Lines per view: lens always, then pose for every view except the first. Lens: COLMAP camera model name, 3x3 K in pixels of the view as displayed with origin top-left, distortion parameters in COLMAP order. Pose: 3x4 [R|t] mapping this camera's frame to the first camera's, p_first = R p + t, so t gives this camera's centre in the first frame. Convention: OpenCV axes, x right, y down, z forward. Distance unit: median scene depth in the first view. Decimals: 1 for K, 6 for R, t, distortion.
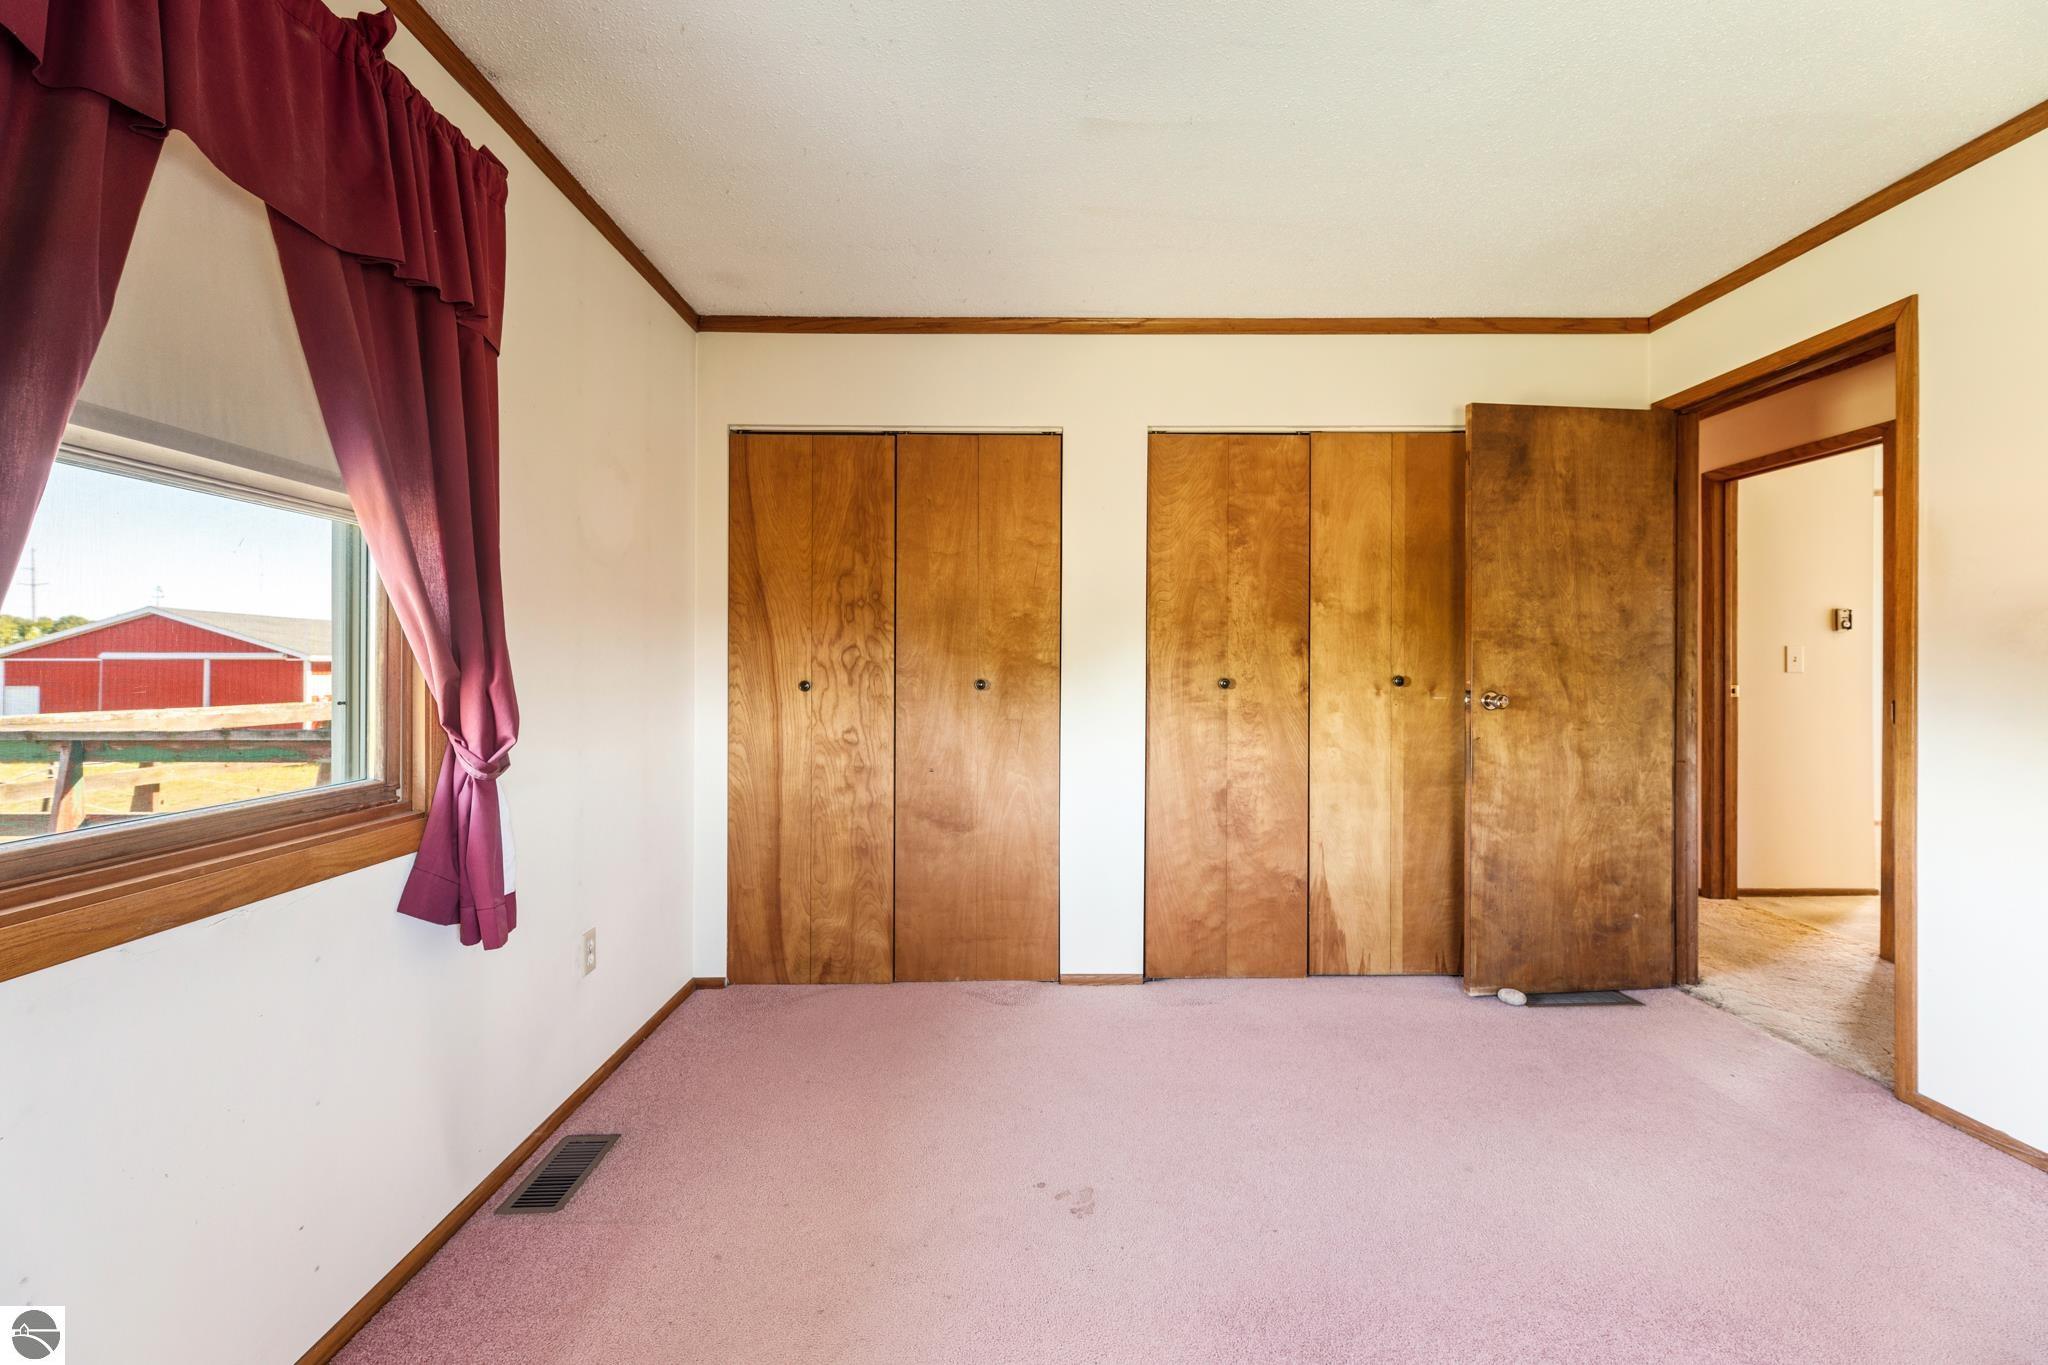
lens RADIAL K [[825.1, 0, 1025.2], [0, 825.1, 677.0], [0, 0, 1]] dist [0.002114, -0.000664]
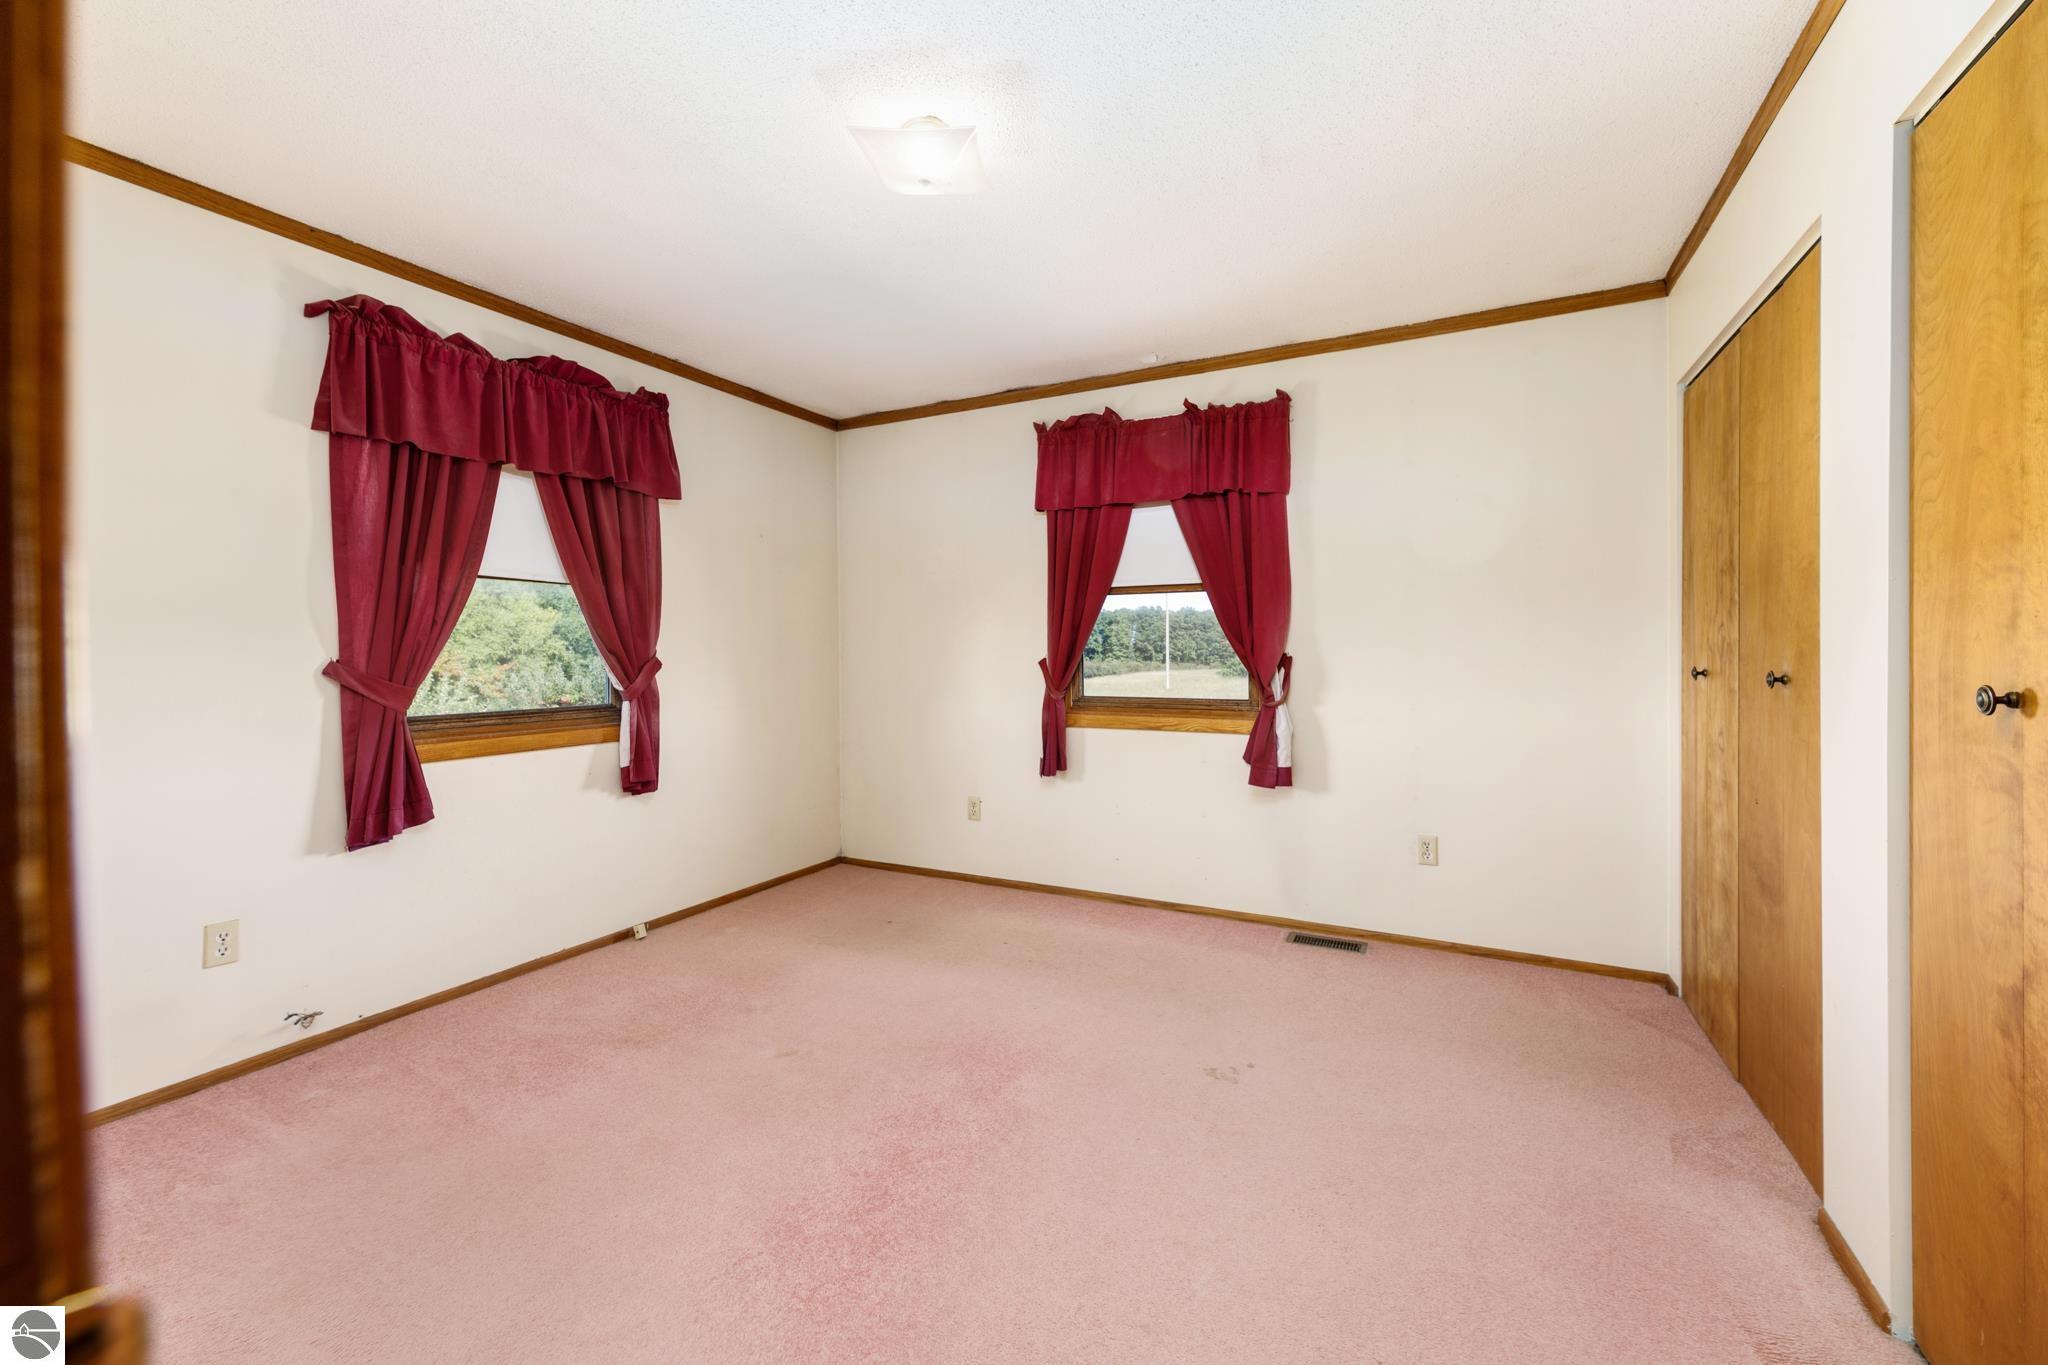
lens RADIAL K [[825.1, 0, 1024.5], [0, 825.1, 672.9], [0, 0, 1]] dist [0.002114, -0.000664]
pose [[-0.493337, 0.018742, -0.869636, 1.355244], [-0.003339, 0.999720, 0.023440, -0.006828], [0.869832, 0.014467, -0.493136, 1.405340]]
